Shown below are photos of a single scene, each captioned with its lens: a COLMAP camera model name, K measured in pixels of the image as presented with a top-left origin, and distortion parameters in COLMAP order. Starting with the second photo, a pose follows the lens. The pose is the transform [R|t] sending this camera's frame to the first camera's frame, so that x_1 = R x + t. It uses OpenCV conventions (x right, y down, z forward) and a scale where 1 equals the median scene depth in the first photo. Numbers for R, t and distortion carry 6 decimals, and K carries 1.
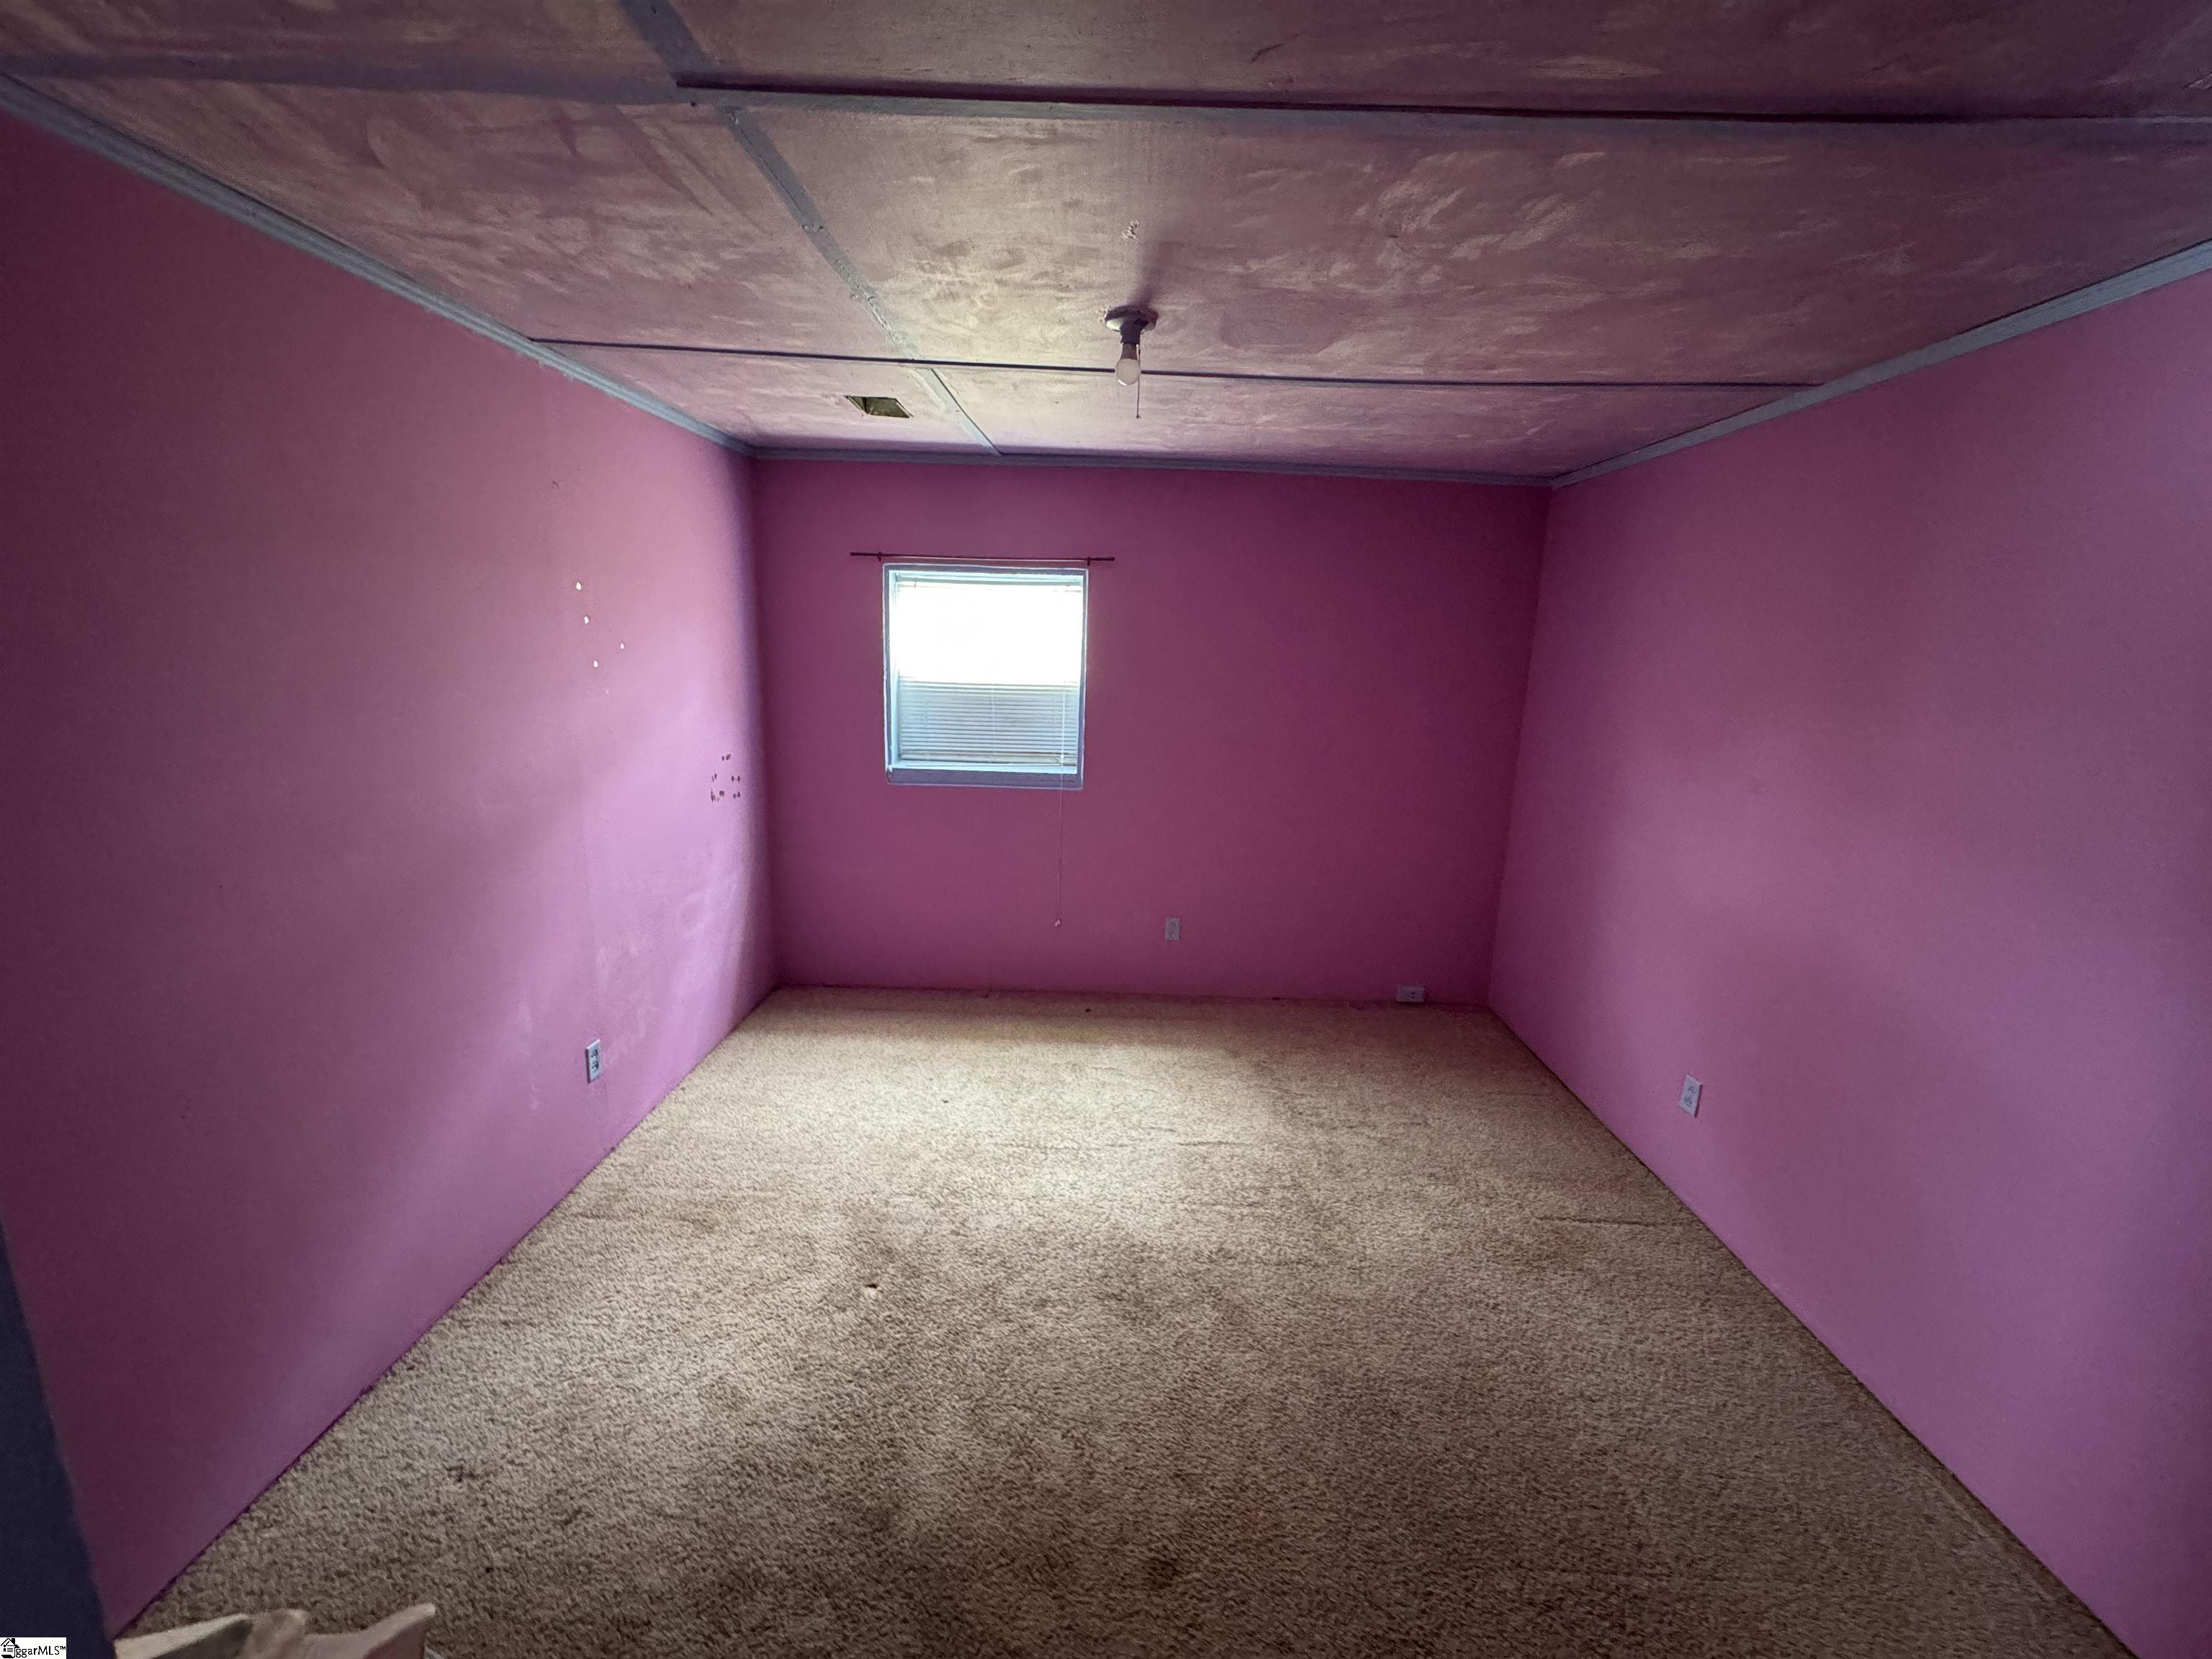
lens RADIAL K [[882.3, 0, 1108.2], [0, 882.3, 828.6], [0, 0, 1]] dist [0.000154, -0.000091]
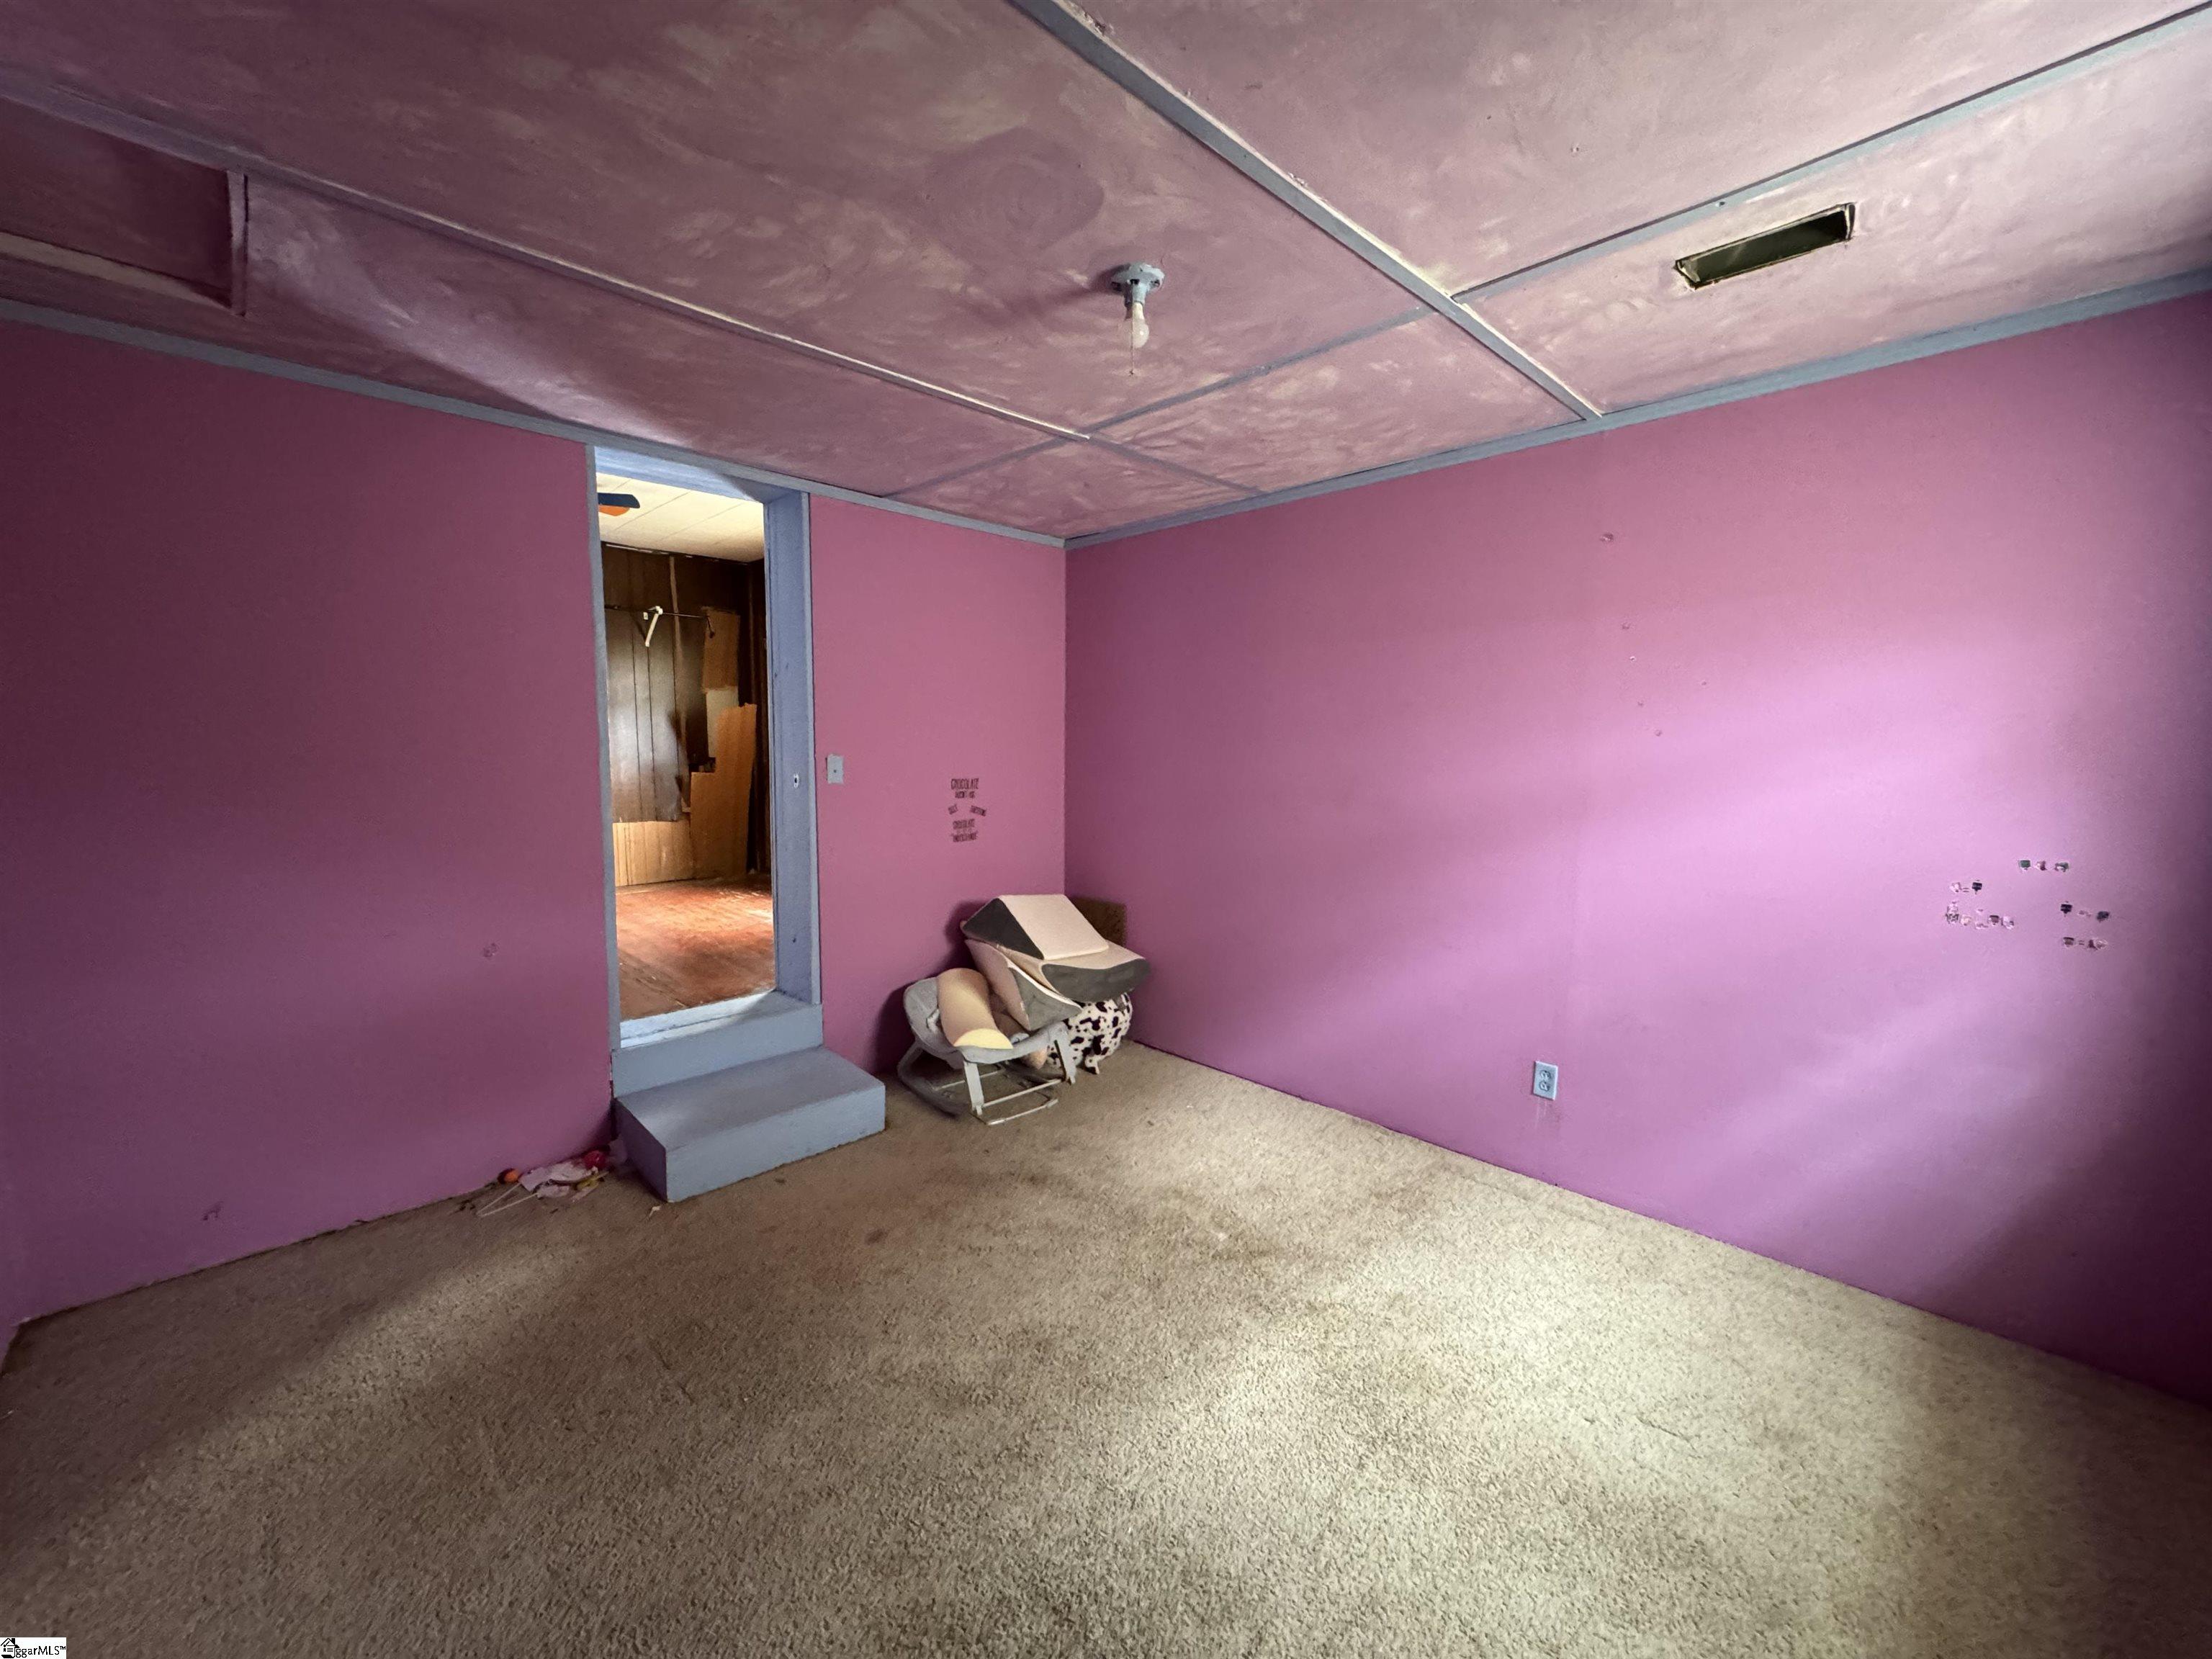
lens RADIAL K [[882.3, 0, 1099.5], [0, 882.3, 832.8], [0, 0, 1]] dist [0.000154, -0.000091]
pose [[-0.695081, 0.038783, -0.717885, 0.786111], [-0.175802, 0.959060, 0.222029, -0.237370], [0.697106, 0.280534, -0.659806, 1.866662]]
